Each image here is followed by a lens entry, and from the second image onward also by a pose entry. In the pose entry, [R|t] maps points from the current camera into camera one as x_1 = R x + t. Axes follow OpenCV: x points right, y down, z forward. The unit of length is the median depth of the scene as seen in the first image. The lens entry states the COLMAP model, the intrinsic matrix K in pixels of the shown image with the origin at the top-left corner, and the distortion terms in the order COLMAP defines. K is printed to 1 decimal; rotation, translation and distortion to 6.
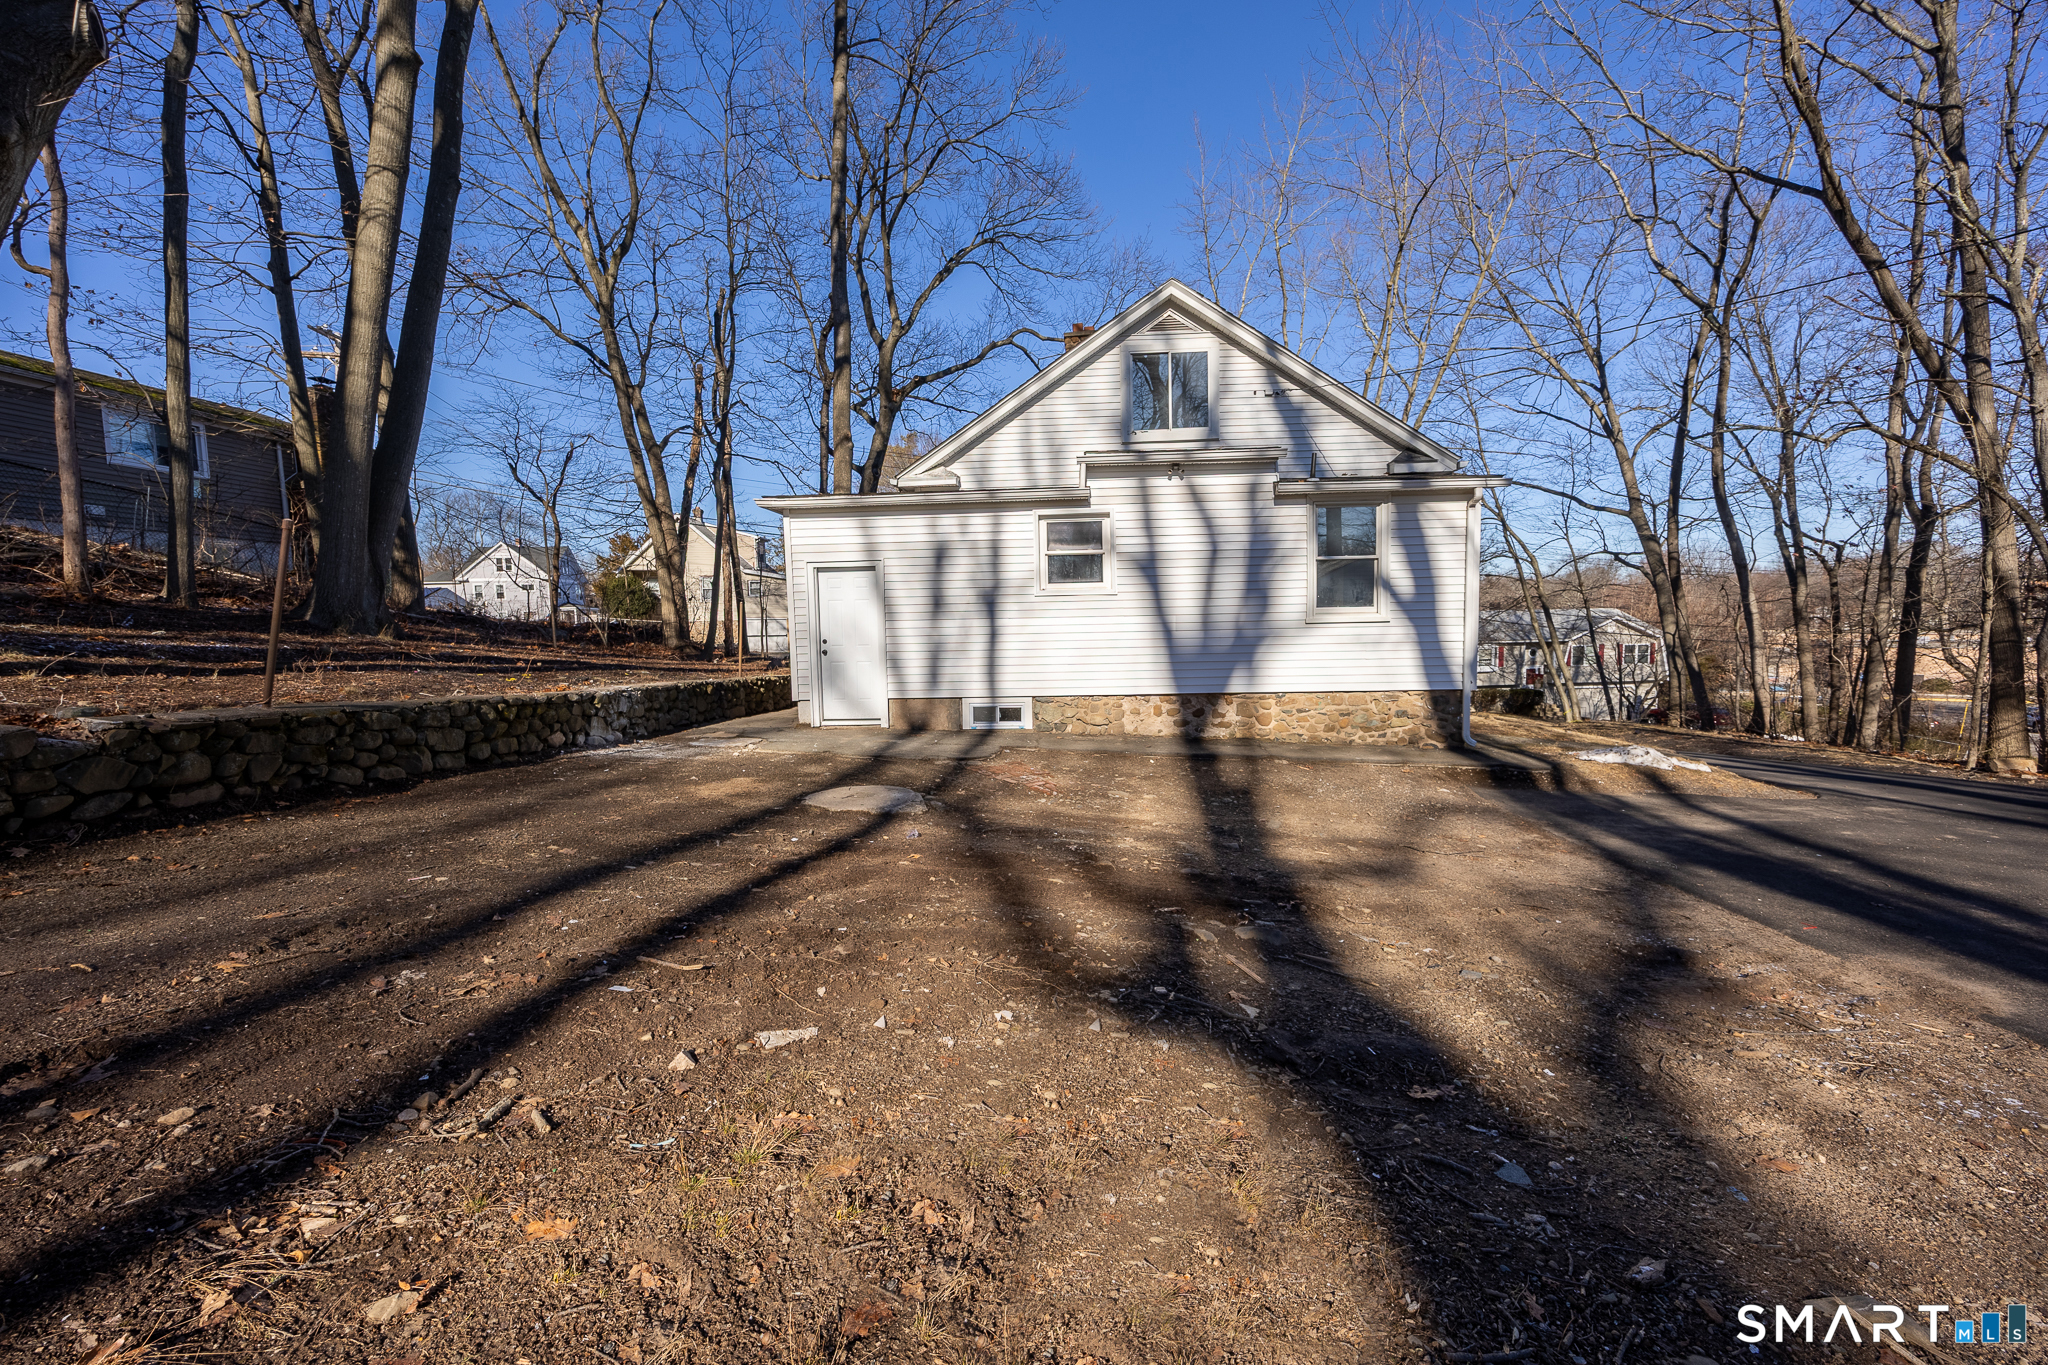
lens RADIAL K [[801.1, 0, 1022.9], [0, 801.1, 672.4], [0, 0, 1]] dist [-0.000589, 0.000034]
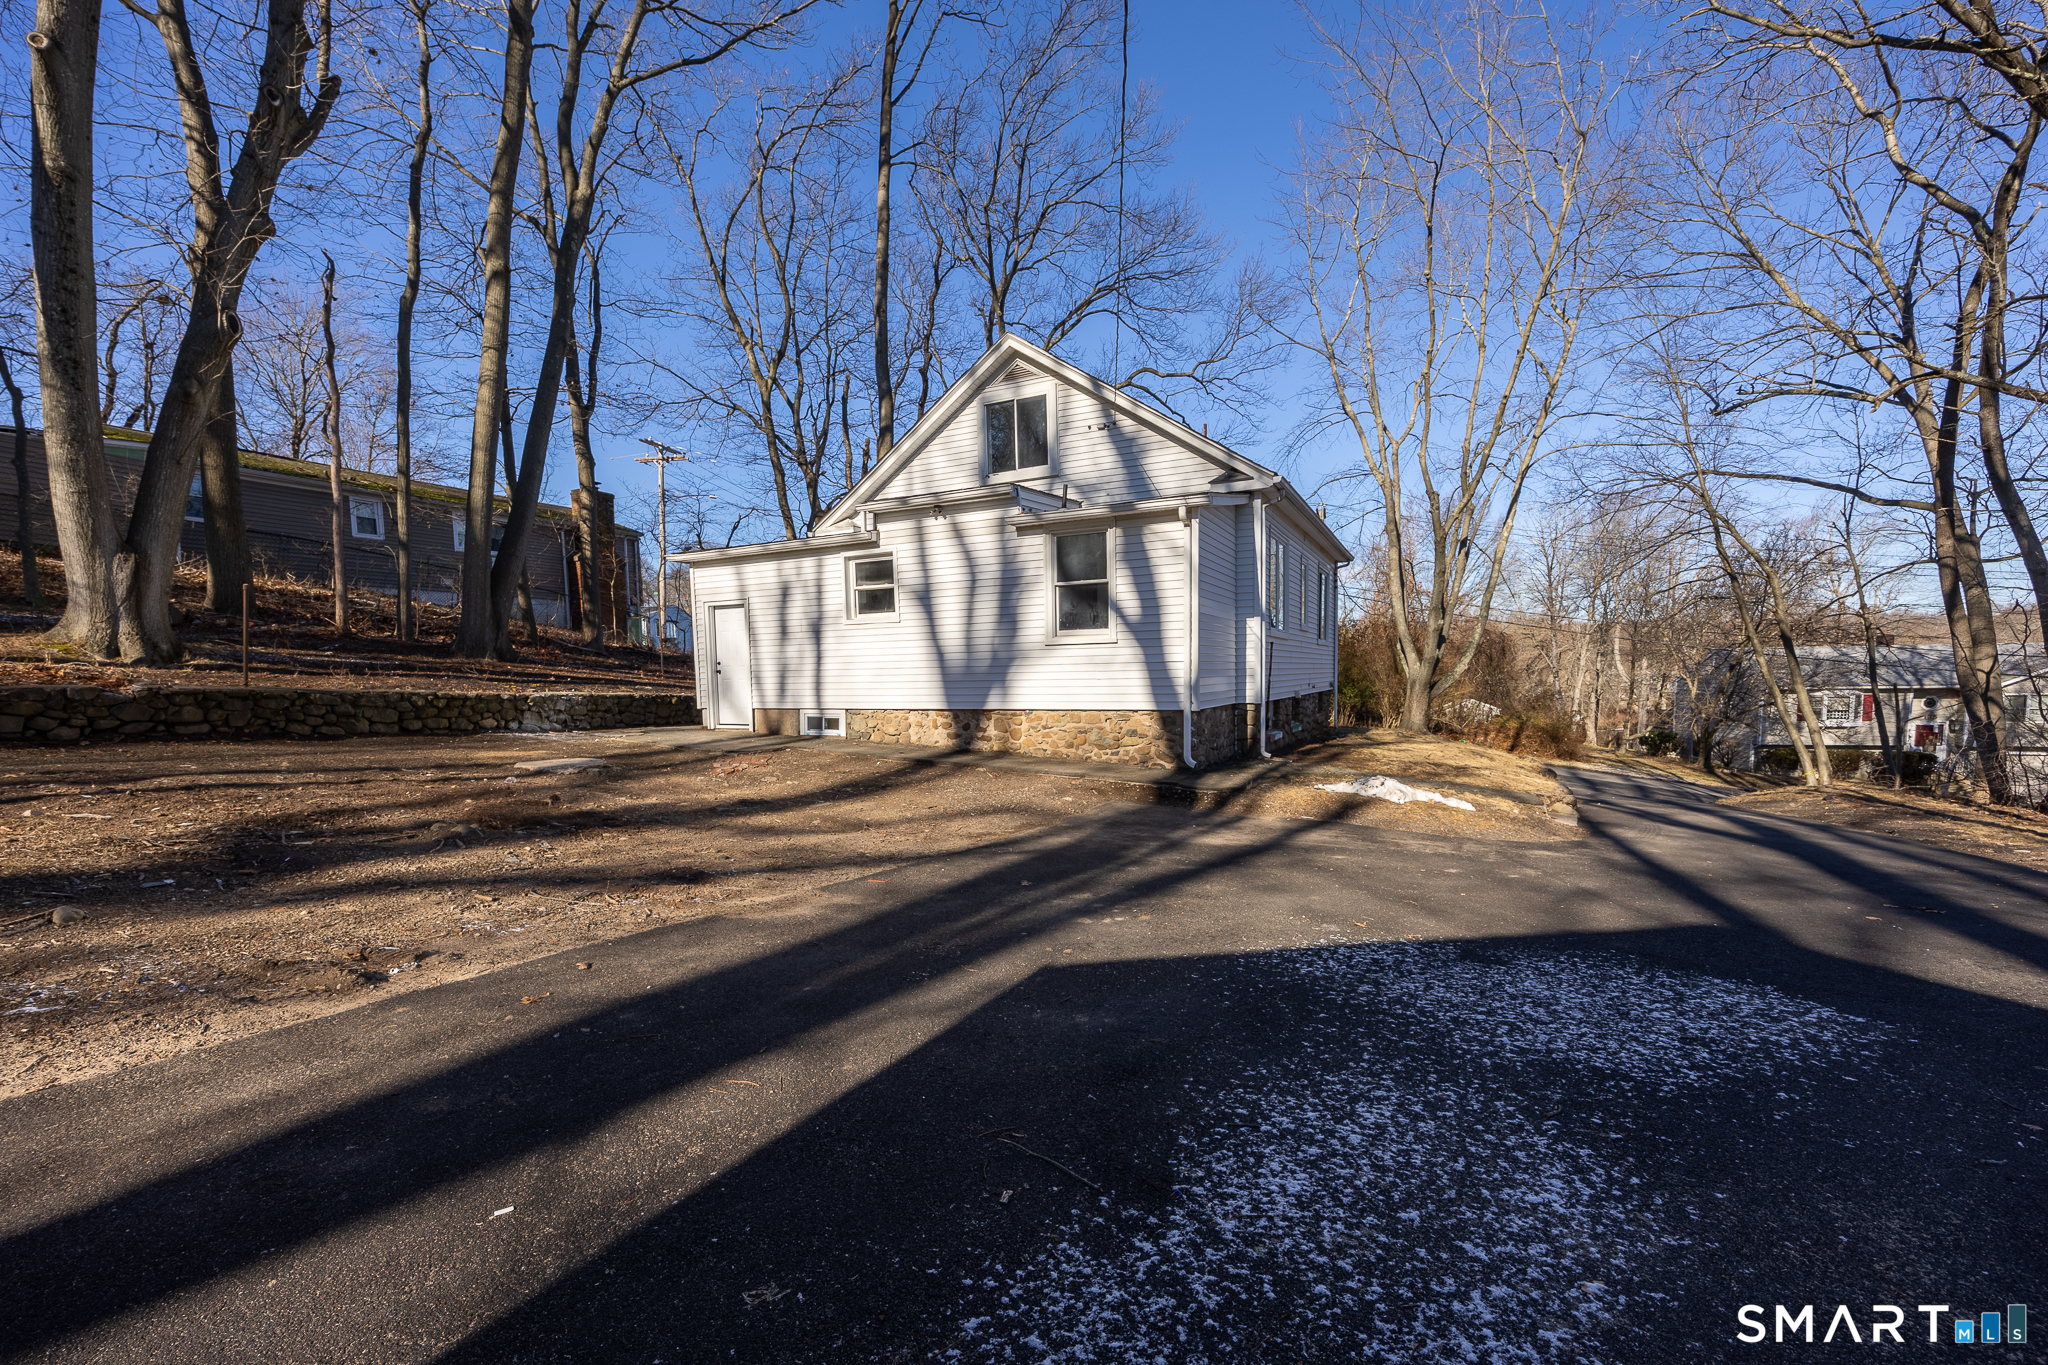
lens RADIAL K [[801.1, 0, 1015.0], [0, 801.1, 725.1], [0, 0, 1]] dist [-0.000589, 0.000034]
pose [[0.920213, 0.030463, -0.390230, 0.722318], [-0.026618, 0.999529, 0.015258, 0.029494], [0.390511, -0.003653, 0.920591, -0.001180]]
